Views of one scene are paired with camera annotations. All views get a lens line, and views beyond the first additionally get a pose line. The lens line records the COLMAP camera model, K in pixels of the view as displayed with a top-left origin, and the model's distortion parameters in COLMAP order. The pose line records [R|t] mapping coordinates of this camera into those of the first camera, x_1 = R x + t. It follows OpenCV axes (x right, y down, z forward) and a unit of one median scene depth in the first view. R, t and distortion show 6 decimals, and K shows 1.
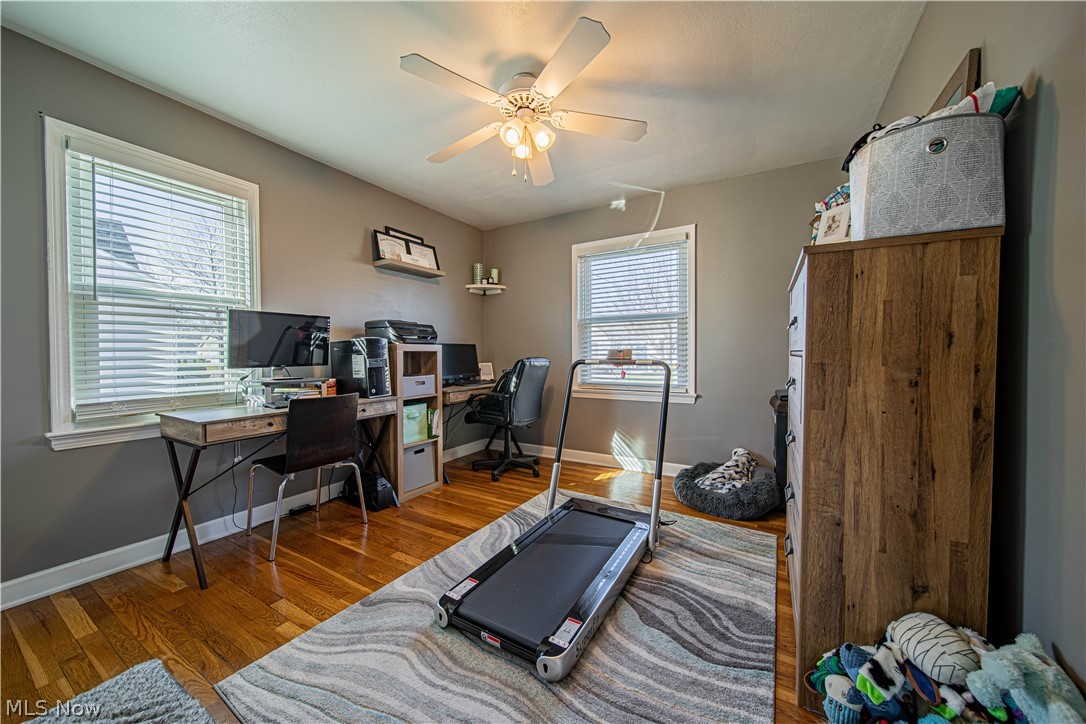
lens RADIAL K [[379.9, 0, 548.1], [0, 379.9, 361.4], [0, 0, 1]] dist [-0.001232, -0.000134]
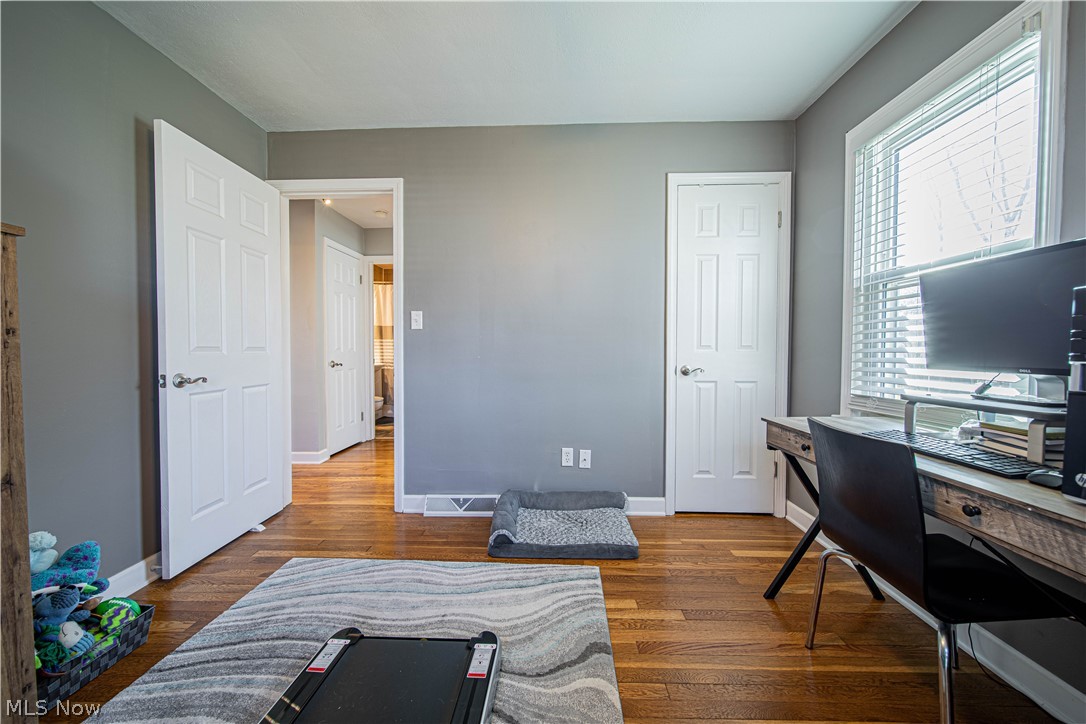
lens RADIAL K [[379.9, 0, 545.8], [0, 379.9, 359.8], [0, 0, 1]] dist [-0.001232, -0.000134]
pose [[-0.871466, 0.015097, -0.490224, 0.064021], [-0.006726, 0.999064, 0.042724, -0.083976], [0.490410, 0.040530, -0.870549, 4.401554]]
